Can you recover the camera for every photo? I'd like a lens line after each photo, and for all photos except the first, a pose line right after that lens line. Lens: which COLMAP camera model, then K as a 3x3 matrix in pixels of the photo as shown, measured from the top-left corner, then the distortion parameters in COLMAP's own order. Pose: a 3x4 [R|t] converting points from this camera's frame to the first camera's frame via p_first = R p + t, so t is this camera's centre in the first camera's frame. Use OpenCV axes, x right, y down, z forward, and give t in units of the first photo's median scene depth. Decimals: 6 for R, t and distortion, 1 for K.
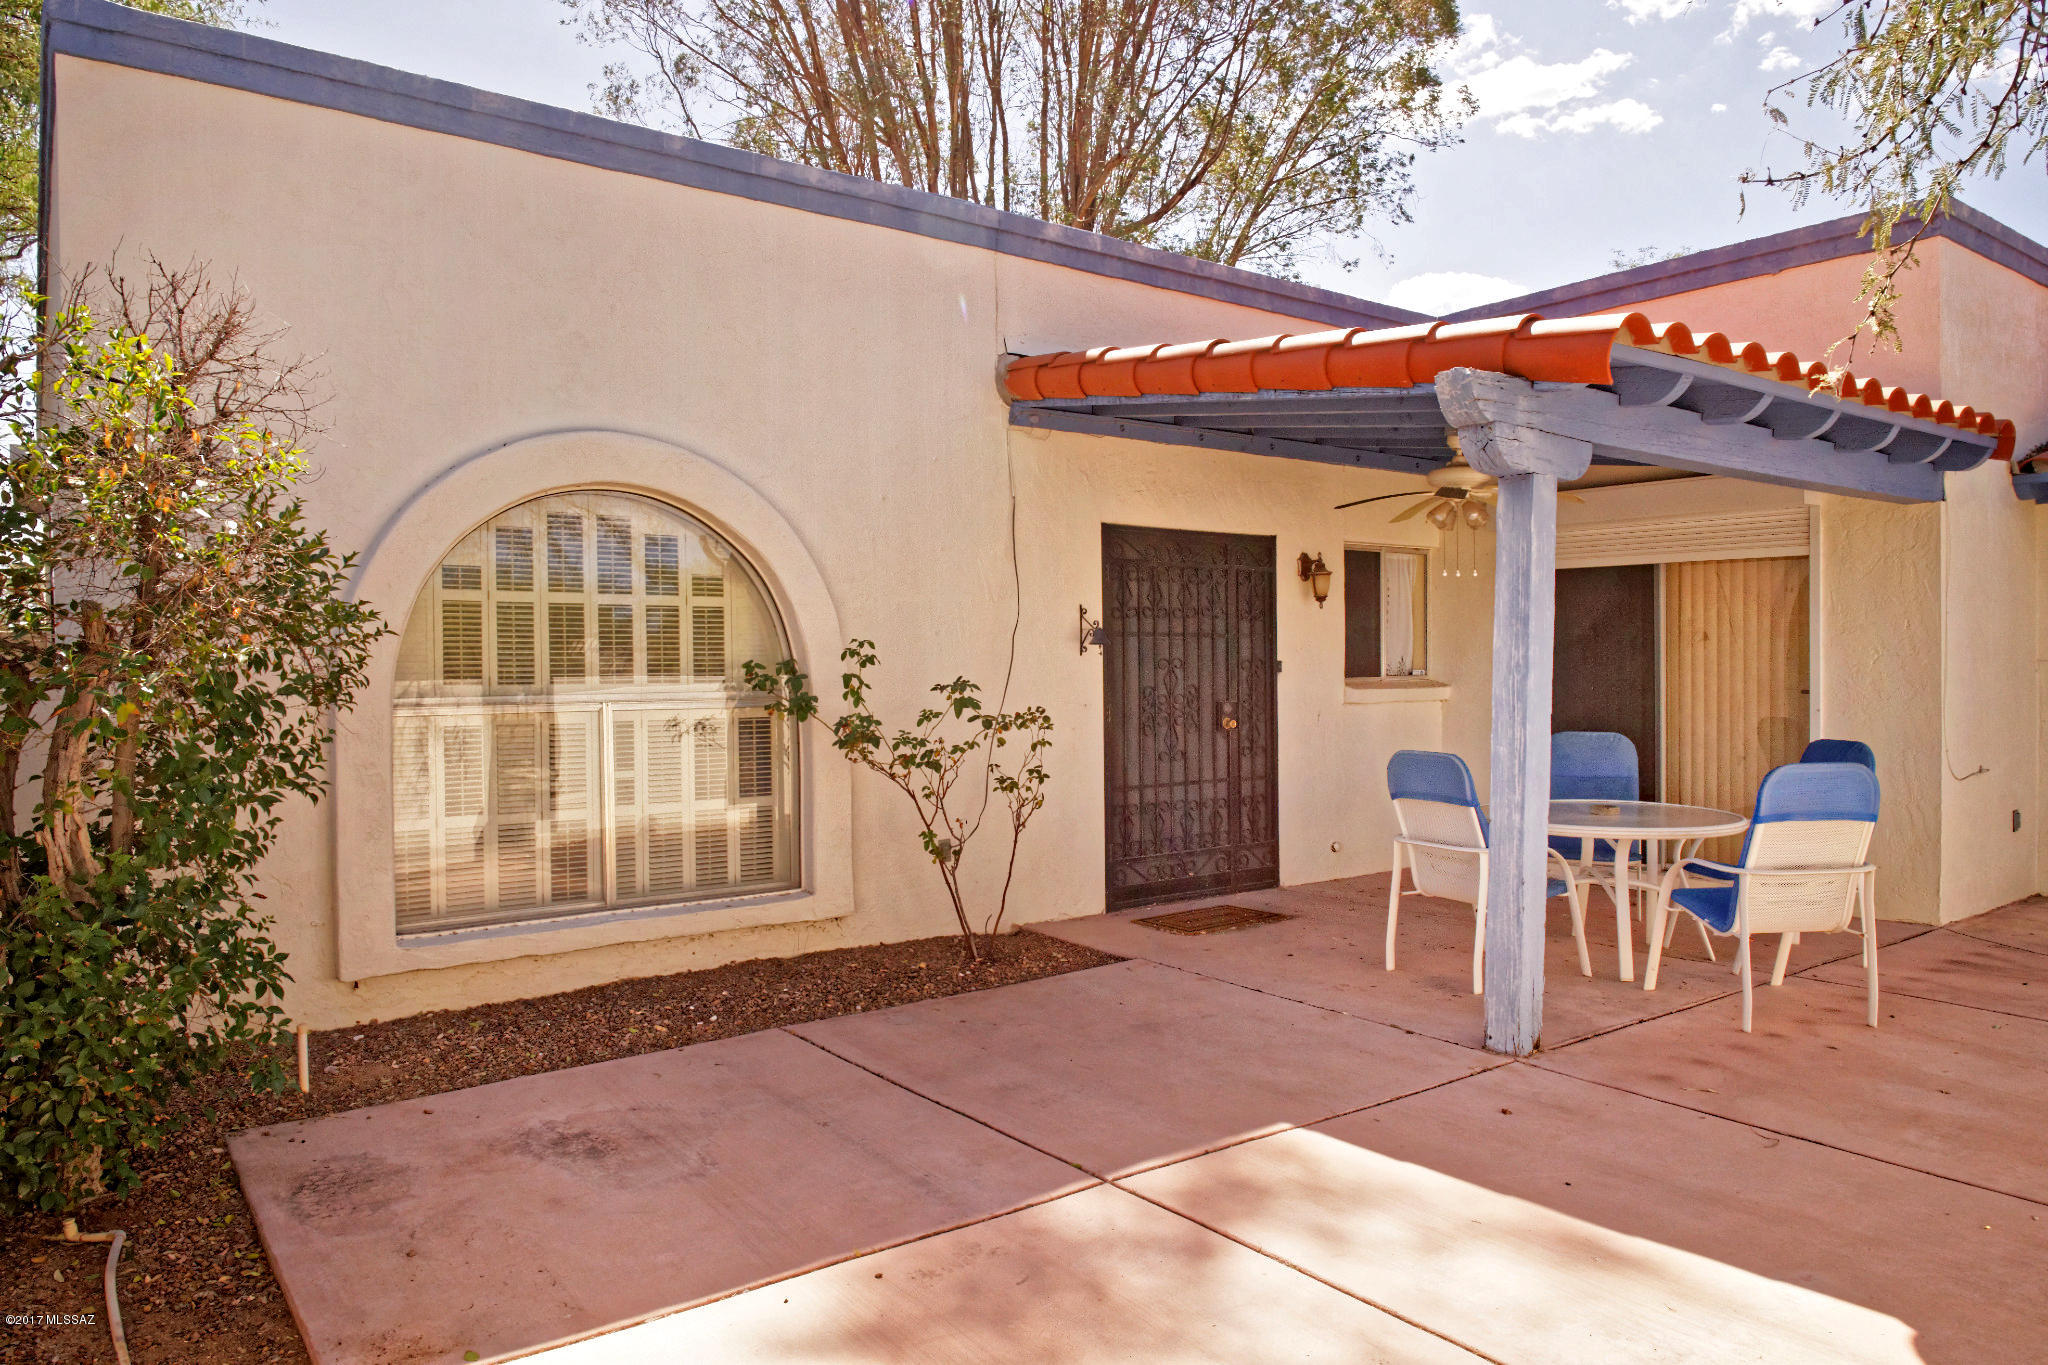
lens RADIAL K [[1334.2, 0, 1031.8], [0, 1334.2, 698.4], [0, 0, 1]] dist [-0.024261, -0.001177]
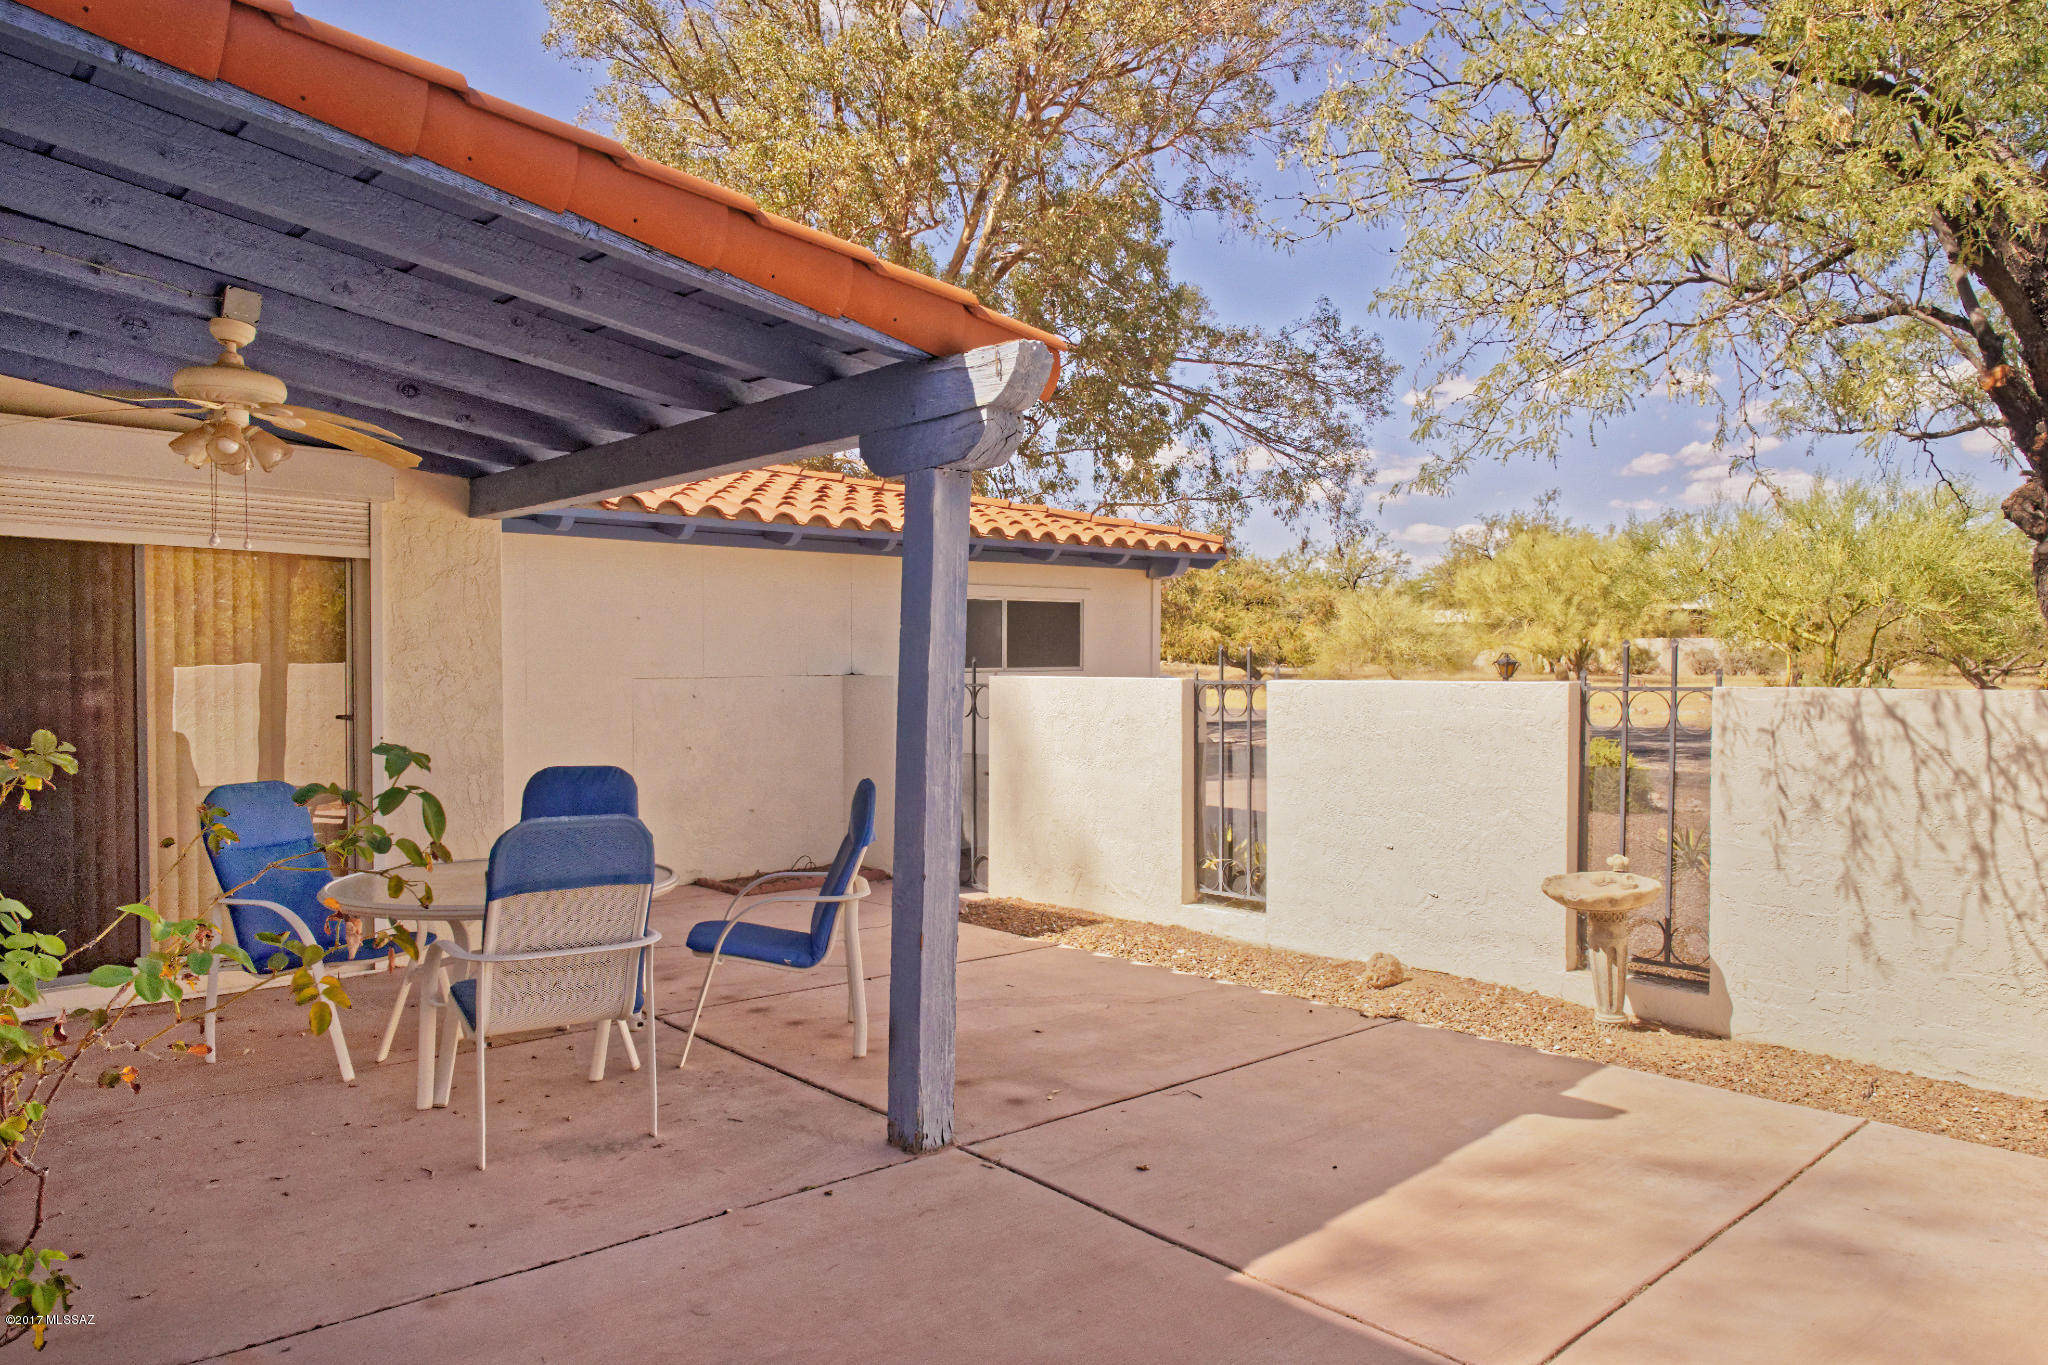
lens RADIAL K [[1334.2, 0, 1031.8], [0, 1334.2, 698.4], [0, 0, 1]] dist [-0.024261, -0.001177]
pose [[-0.096516, 0.005812, 0.995314, -0.531734], [0.031383, 0.999504, -0.002793, -0.004715], [-0.994837, 0.030966, -0.096650, 1.156584]]
